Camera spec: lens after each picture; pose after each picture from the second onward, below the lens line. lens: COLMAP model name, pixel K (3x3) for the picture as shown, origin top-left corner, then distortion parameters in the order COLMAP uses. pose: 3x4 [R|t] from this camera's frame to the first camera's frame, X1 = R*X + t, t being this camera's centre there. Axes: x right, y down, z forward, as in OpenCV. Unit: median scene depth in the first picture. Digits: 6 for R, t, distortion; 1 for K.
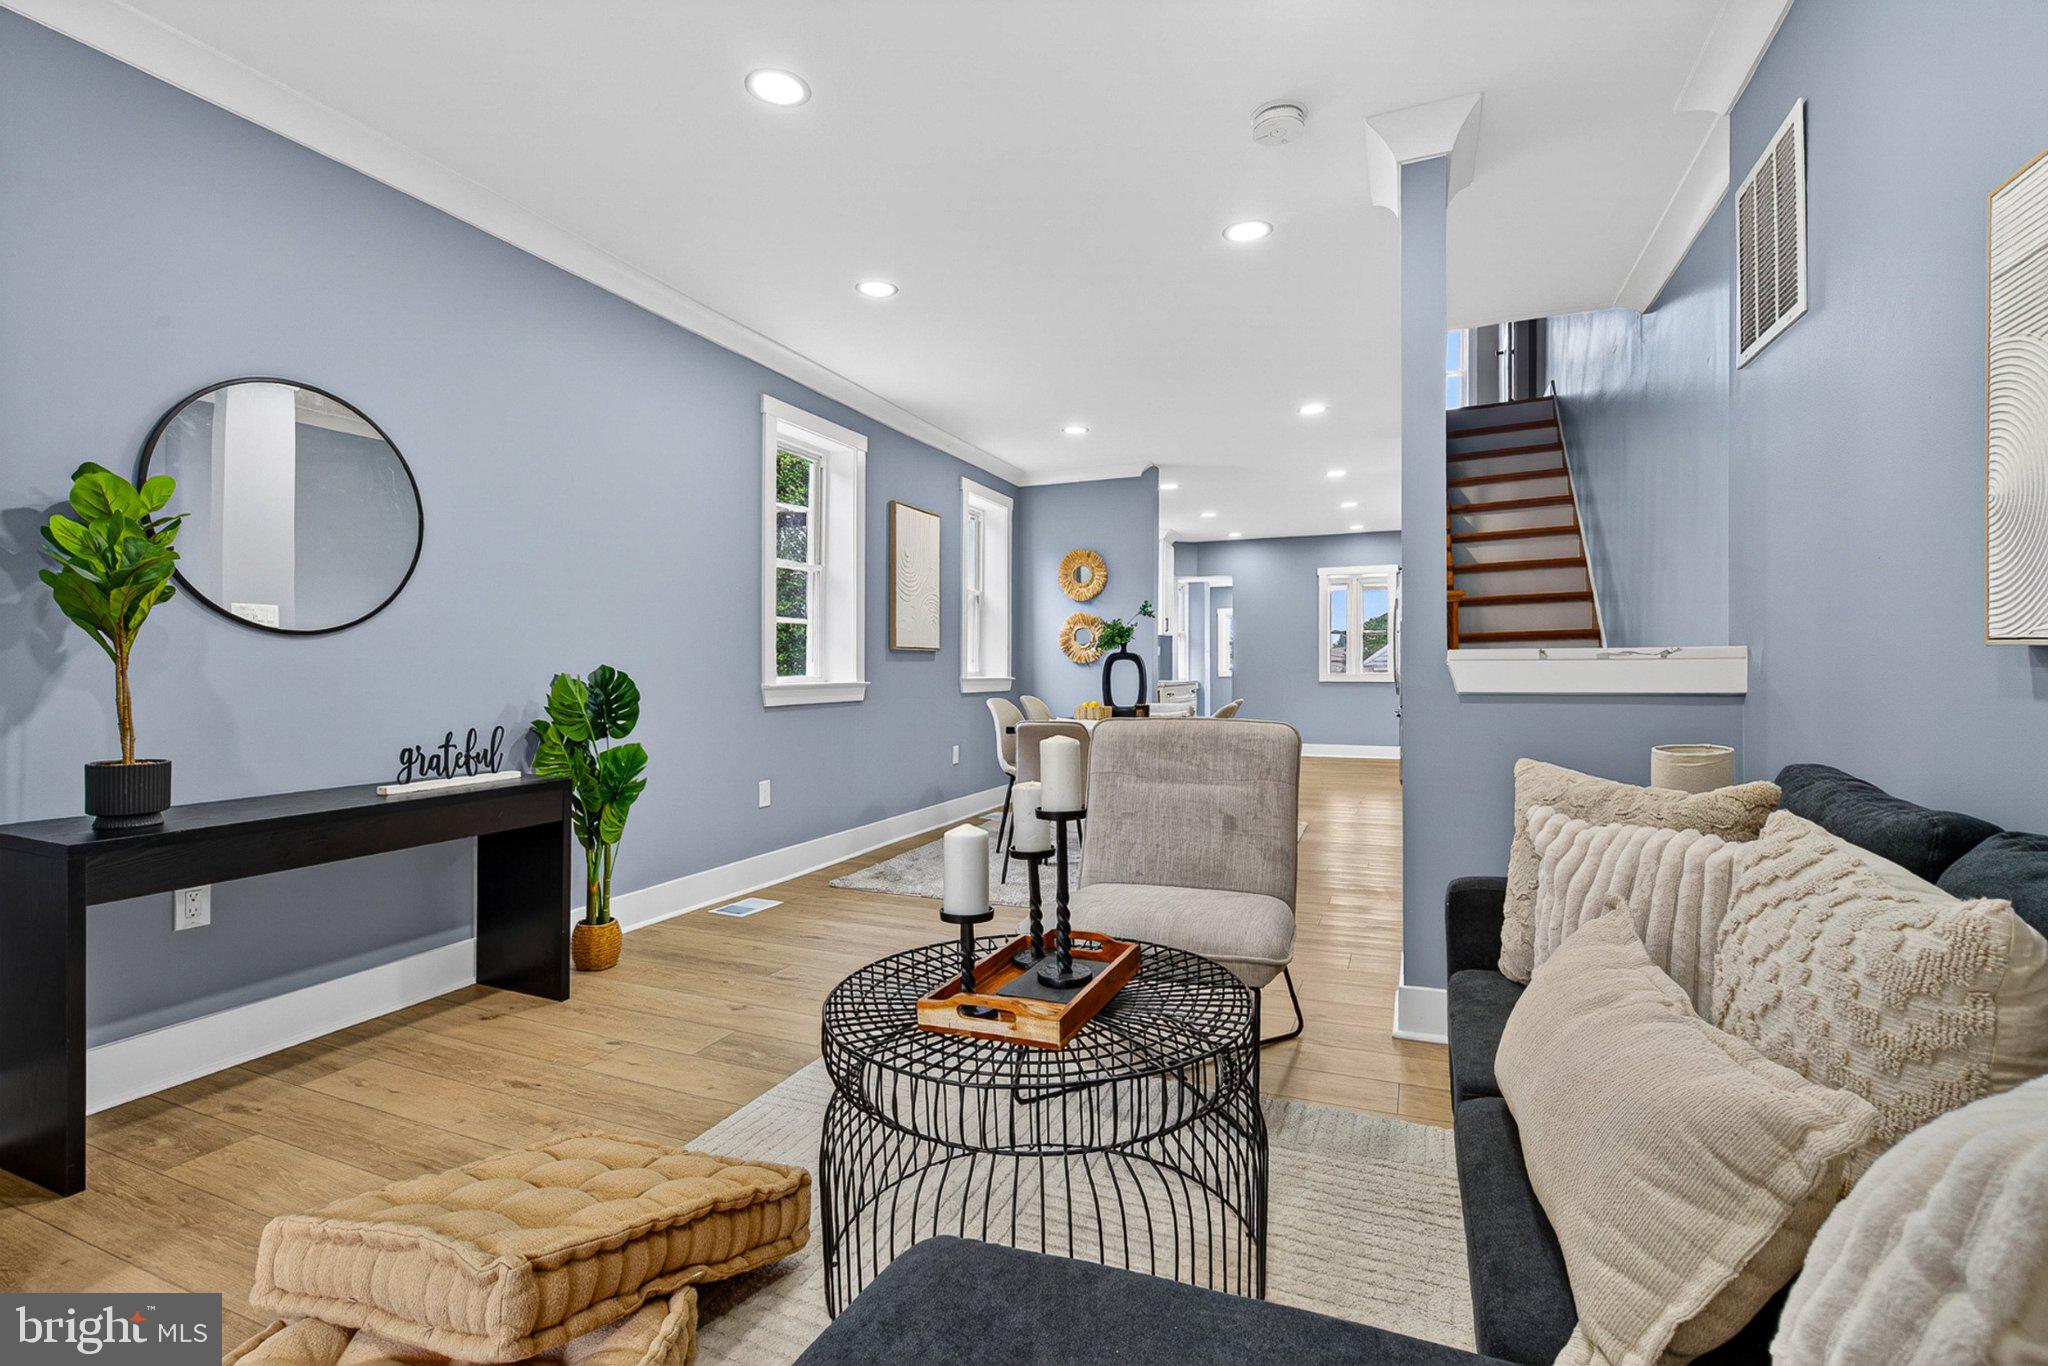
lens RADIAL K [[918.2, 0, 1024.0], [0, 918.2, 683.0], [0, 0, 1]] dist [-0.001732, -0.000387]
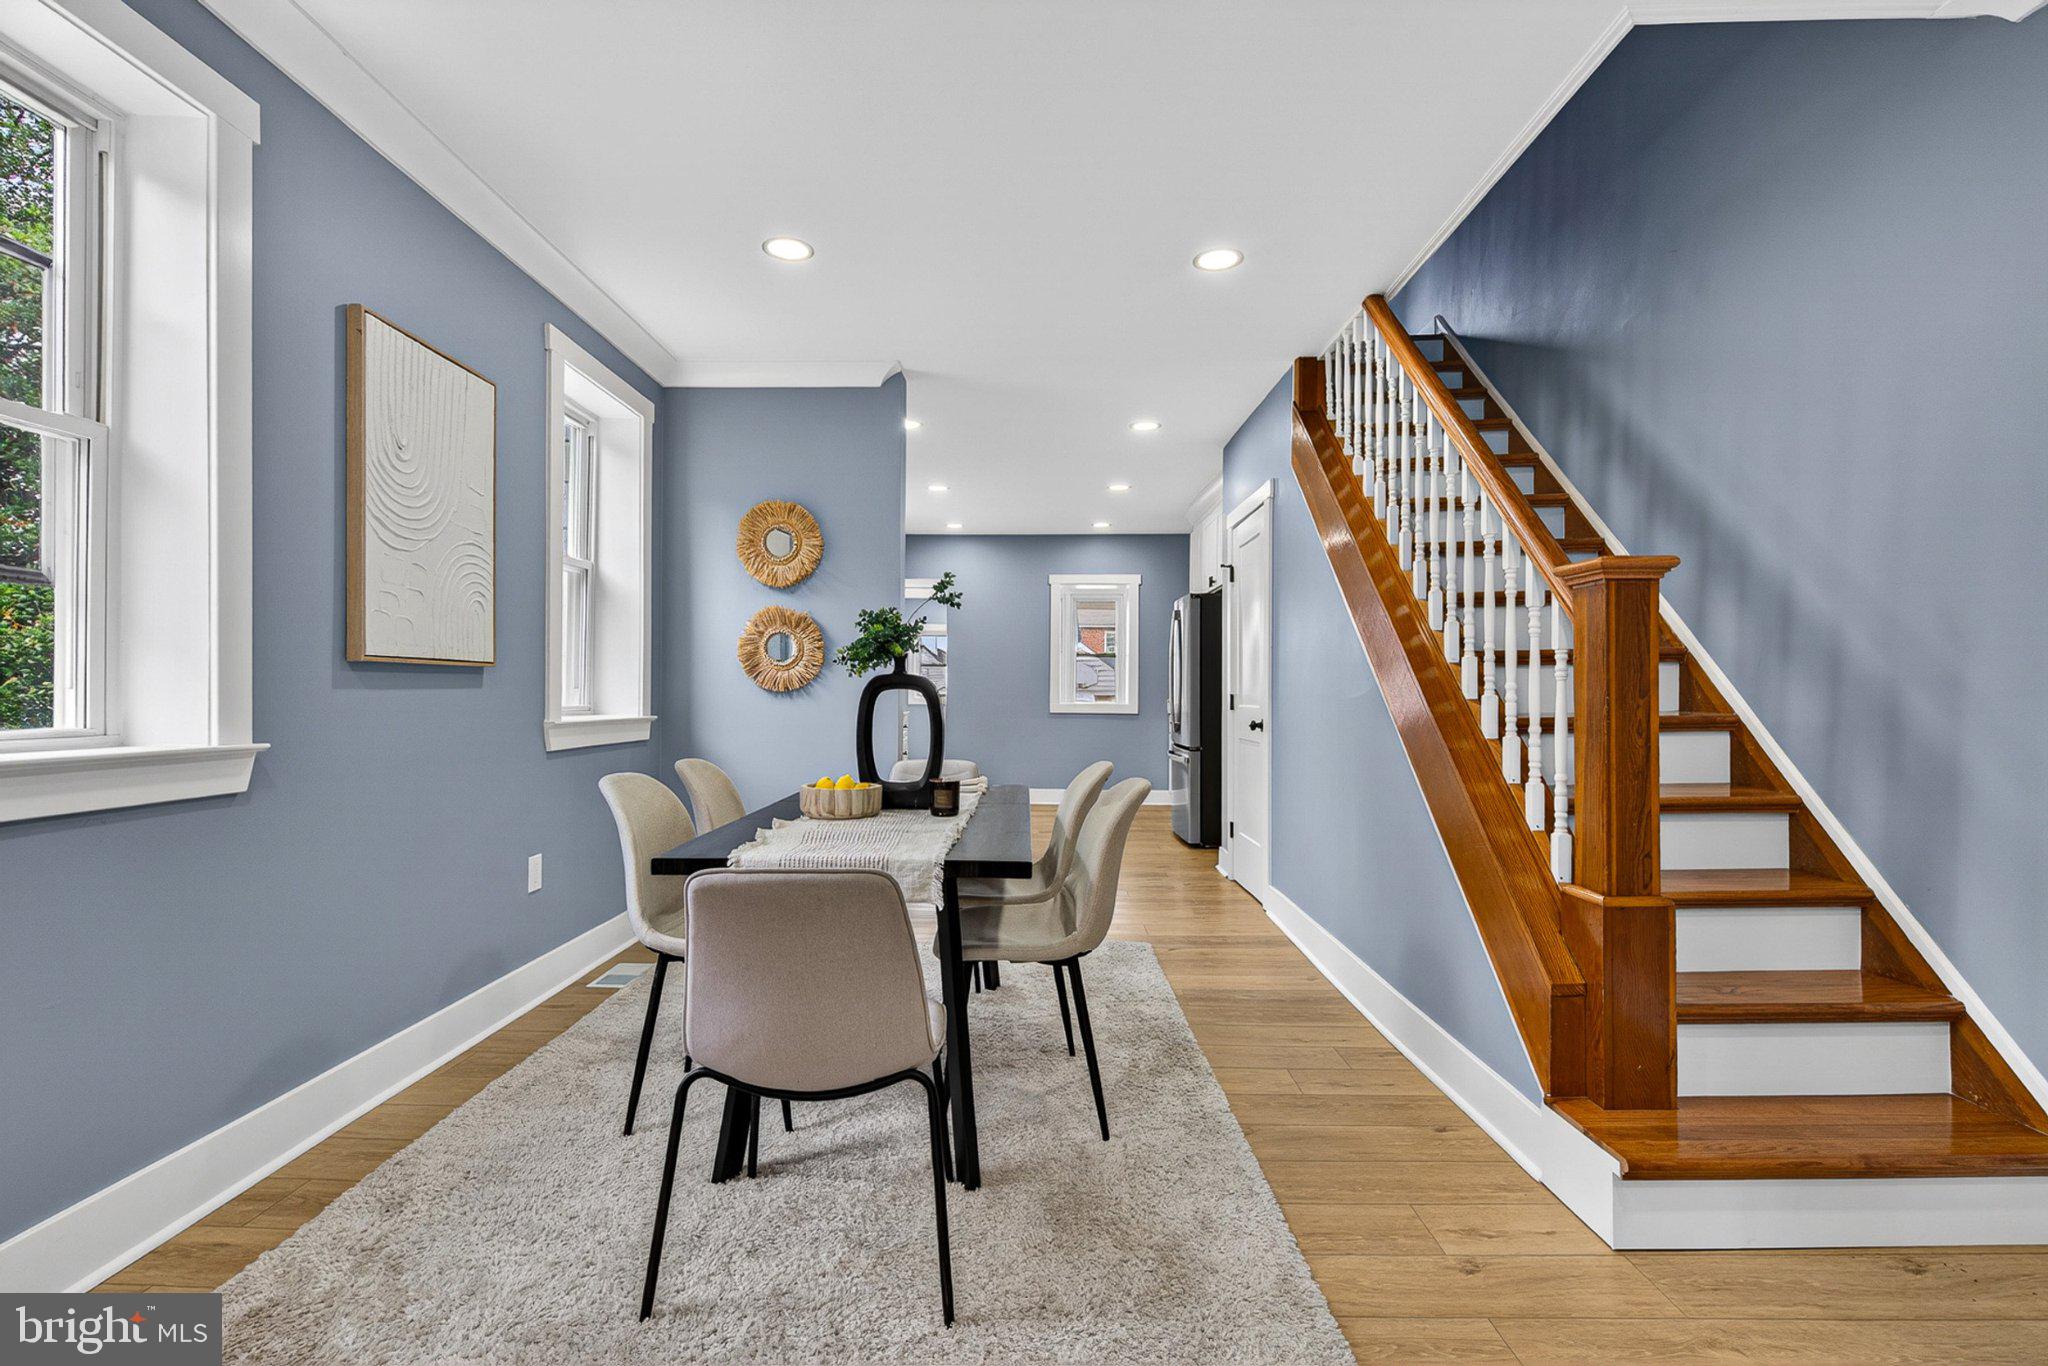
lens RADIAL K [[918.2, 0, 1024.0], [0, 918.2, 683.0], [0, 0, 1]] dist [-0.001732, -0.000387]
pose [[0.926338, 0.008707, 0.376592, -0.015202], [0.001016, 0.999671, -0.025610, -0.014204], [-0.376691, 0.024106, 0.926025, 0.463149]]
